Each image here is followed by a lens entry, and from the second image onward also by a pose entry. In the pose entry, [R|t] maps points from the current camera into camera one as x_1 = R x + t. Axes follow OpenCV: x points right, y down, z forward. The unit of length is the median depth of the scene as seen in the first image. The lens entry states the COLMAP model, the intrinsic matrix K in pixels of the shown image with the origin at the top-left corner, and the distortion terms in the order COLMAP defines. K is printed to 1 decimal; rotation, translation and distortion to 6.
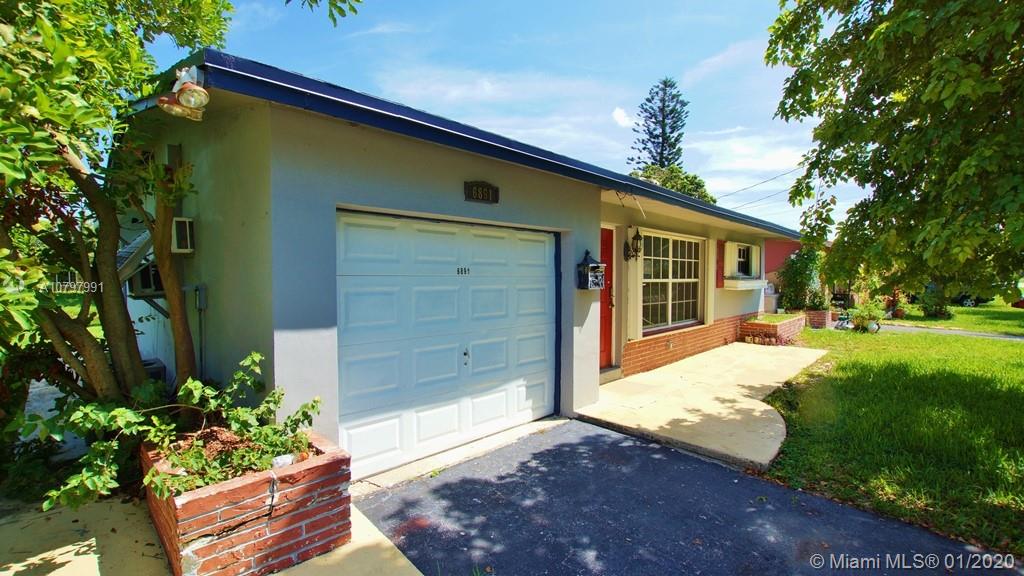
lens RADIAL K [[452.2, 0, 511.6], [0, 452.2, 294.7], [0, 0, 1]] dist [-0.026966, 0.000946]
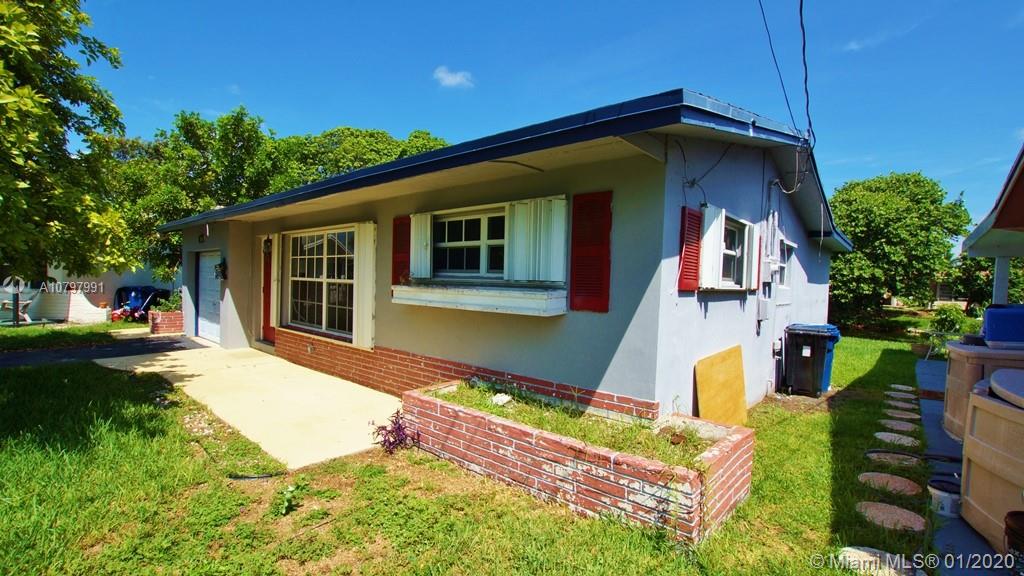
lens RADIAL K [[452.2, 0, 511.6], [0, 452.2, 294.7], [0, 0, 1]] dist [-0.026966, 0.000946]
pose [[0.055026, 0.039710, -0.997695, 1.274007], [-0.066570, 0.997132, 0.036016, -0.059951], [0.996263, 0.064435, 0.057511, 1.325012]]
